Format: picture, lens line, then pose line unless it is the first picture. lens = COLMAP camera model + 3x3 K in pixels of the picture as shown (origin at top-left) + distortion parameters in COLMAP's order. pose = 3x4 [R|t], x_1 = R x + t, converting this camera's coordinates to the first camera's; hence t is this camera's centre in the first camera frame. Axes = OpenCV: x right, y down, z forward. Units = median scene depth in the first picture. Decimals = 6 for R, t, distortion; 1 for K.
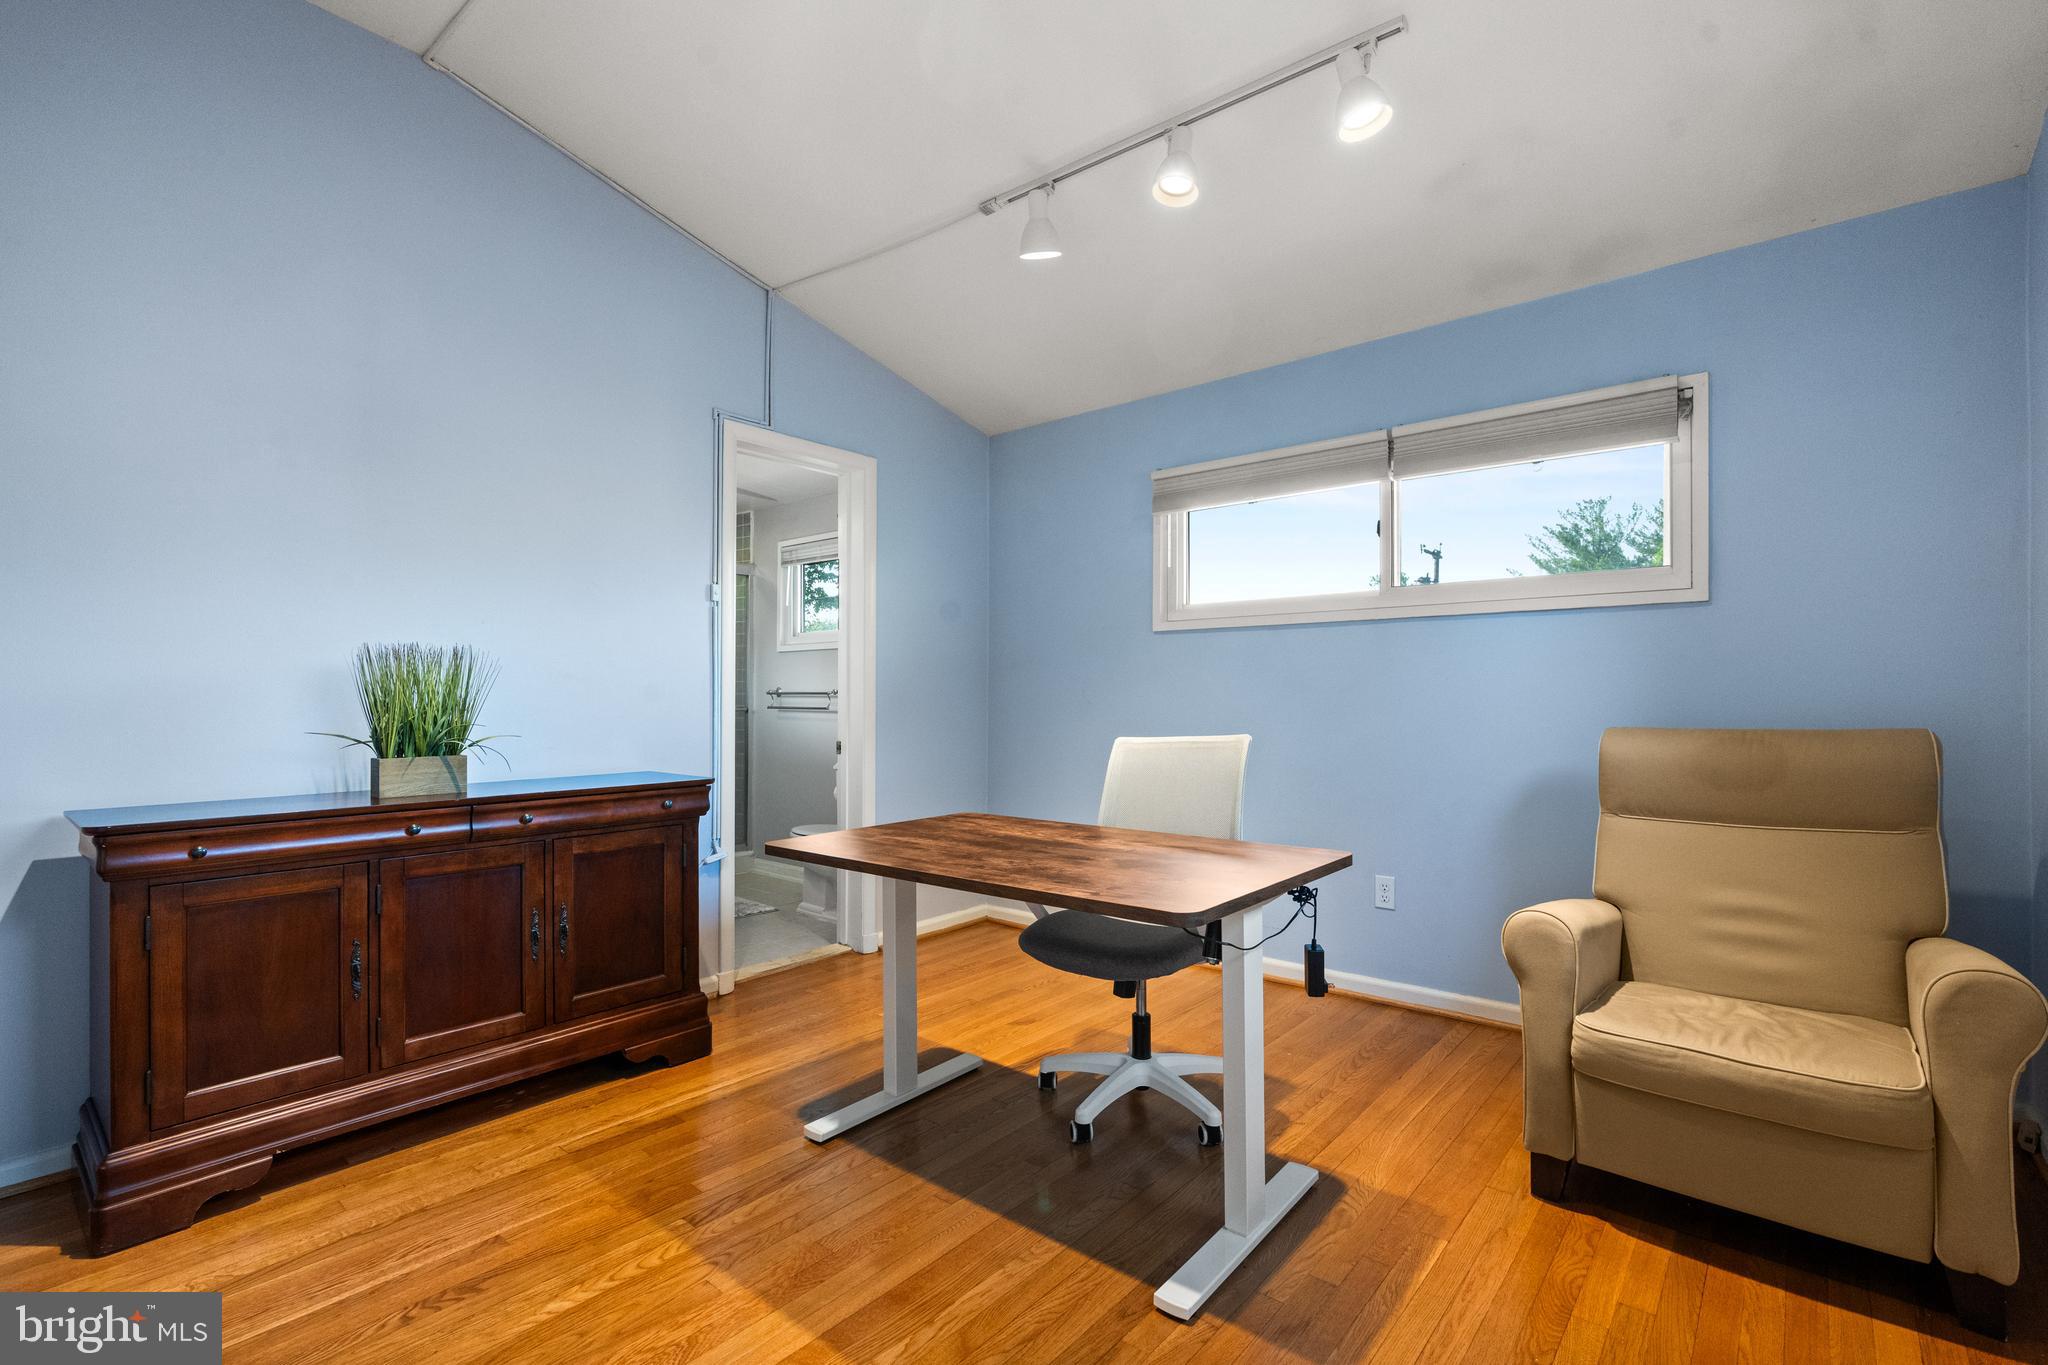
lens RADIAL K [[923.7, 0, 1031.5], [0, 923.7, 688.1], [0, 0, 1]] dist [-0.009007, 0.002711]
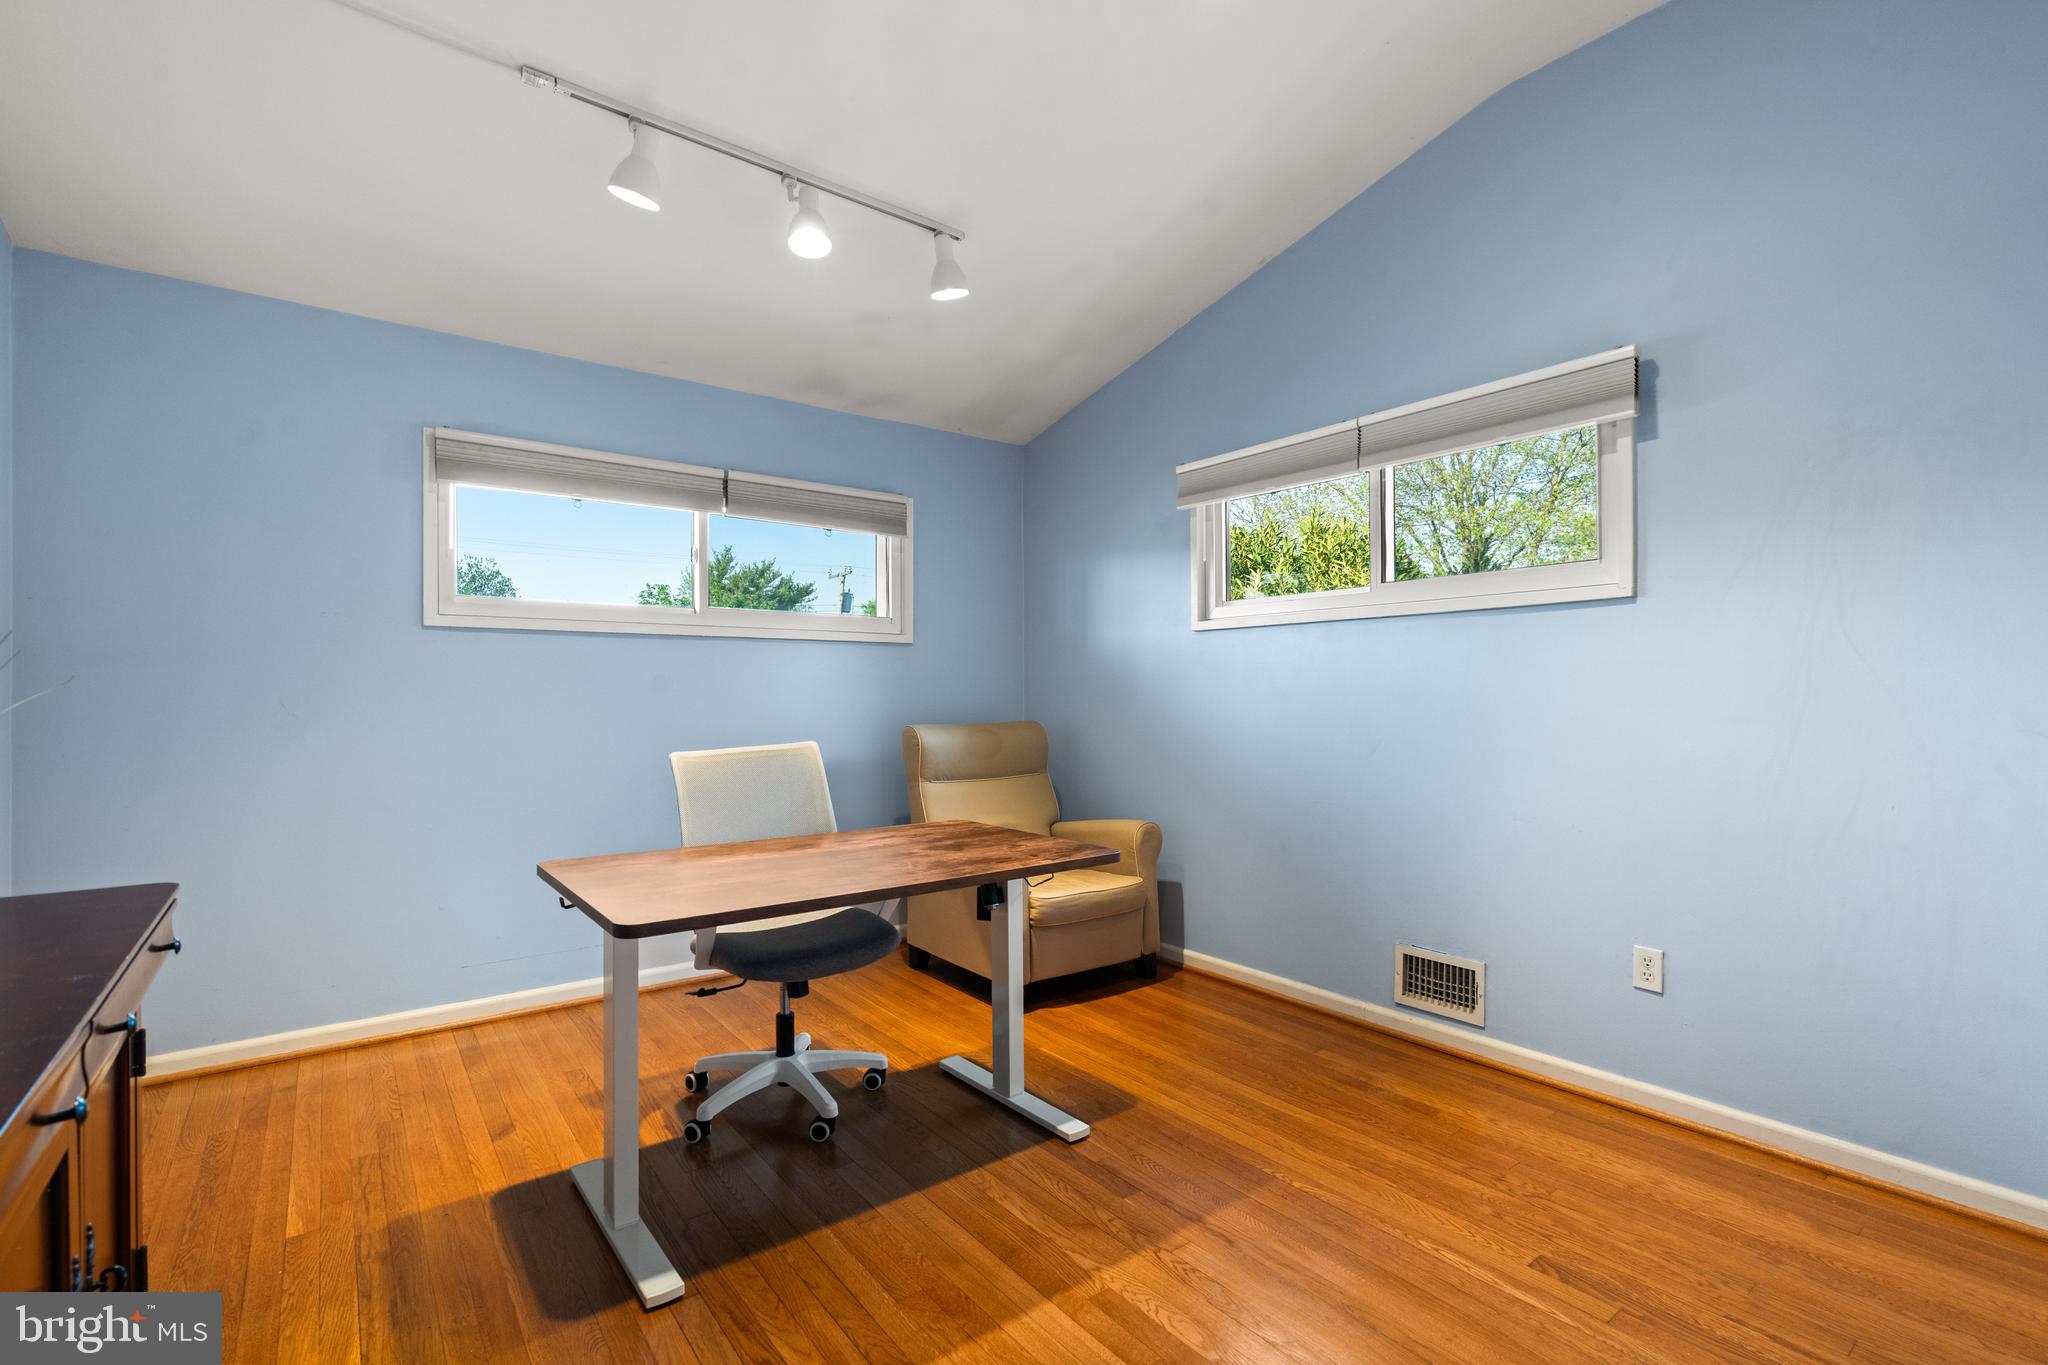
lens RADIAL K [[923.7, 0, 1032.2], [0, 923.7, 694.9], [0, 0, 1]] dist [-0.009007, 0.002711]
pose [[0.214405, -0.003937, 0.976737, -0.833406], [-0.010775, 0.999921, 0.006396, -0.020273], [-0.976685, -0.011896, 0.214346, 0.498252]]
